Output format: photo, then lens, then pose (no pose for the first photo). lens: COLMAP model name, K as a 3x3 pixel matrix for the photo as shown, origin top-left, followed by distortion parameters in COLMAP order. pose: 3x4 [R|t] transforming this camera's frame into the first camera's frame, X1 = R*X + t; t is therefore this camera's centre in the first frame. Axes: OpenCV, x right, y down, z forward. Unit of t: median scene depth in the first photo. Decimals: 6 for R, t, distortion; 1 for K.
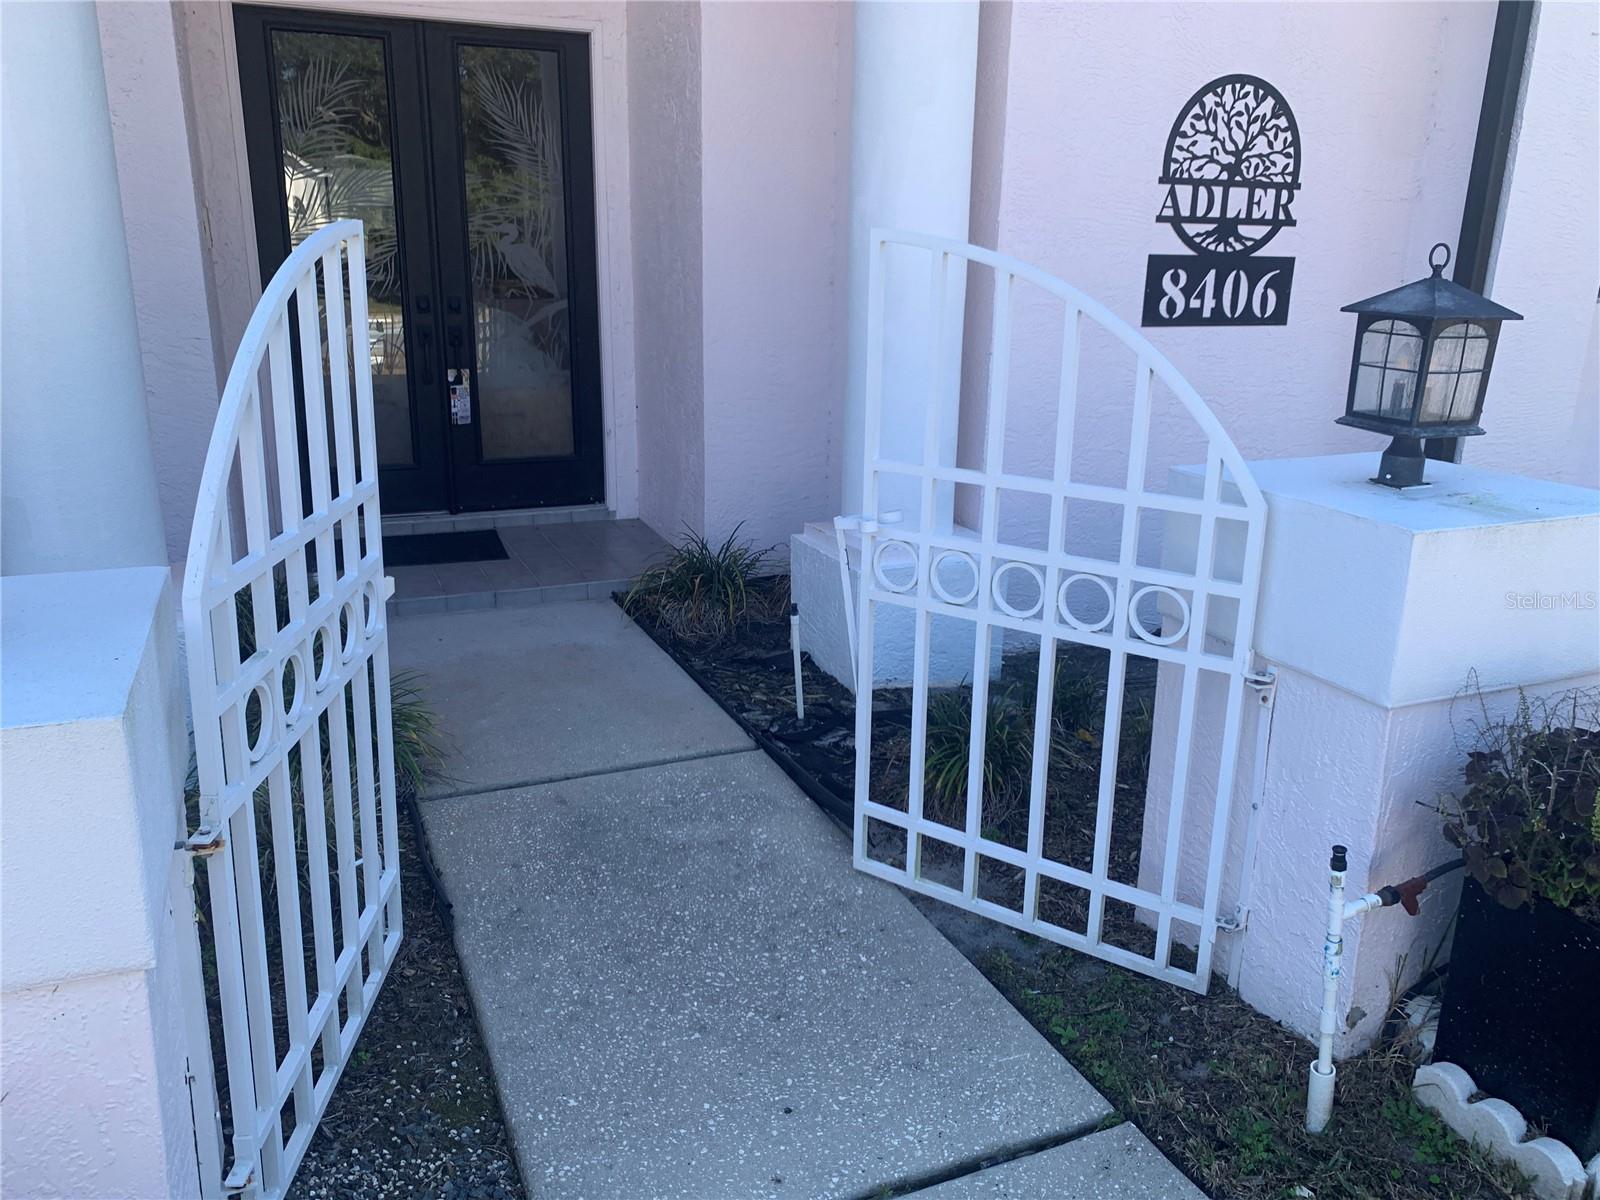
lens RADIAL K [[1202.2, 0, 800.0], [0, 1202.2, 600.0], [0, 0, 1]] dist [0.077101, -0.140472]
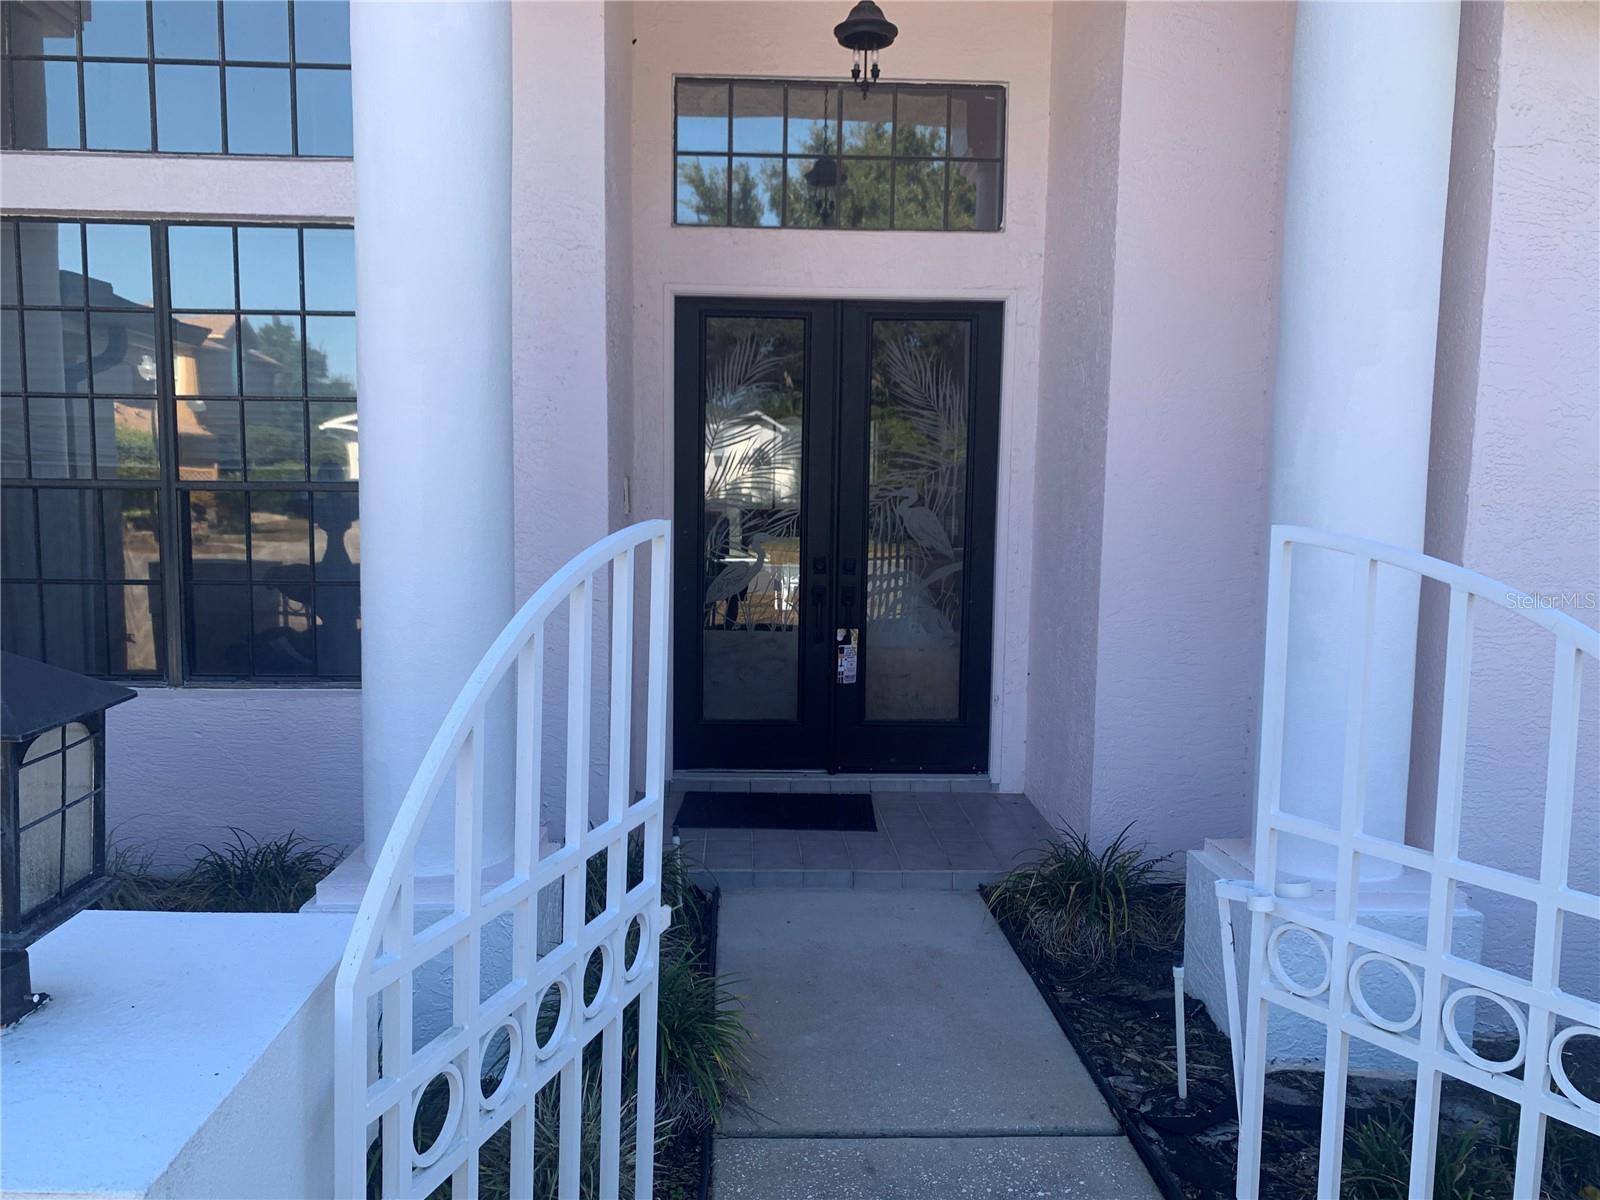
lens RADIAL K [[1185.0, 0, 800.0], [0, 1185.0, 600.0], [0, 0, 1]] dist [0.037070, -0.059543]
pose [[0.933003, 0.033978, -0.358261, 0.030186], [-0.098068, 0.981860, -0.162273, -0.061065], [0.346248, 0.186536, 0.919411, 0.108916]]
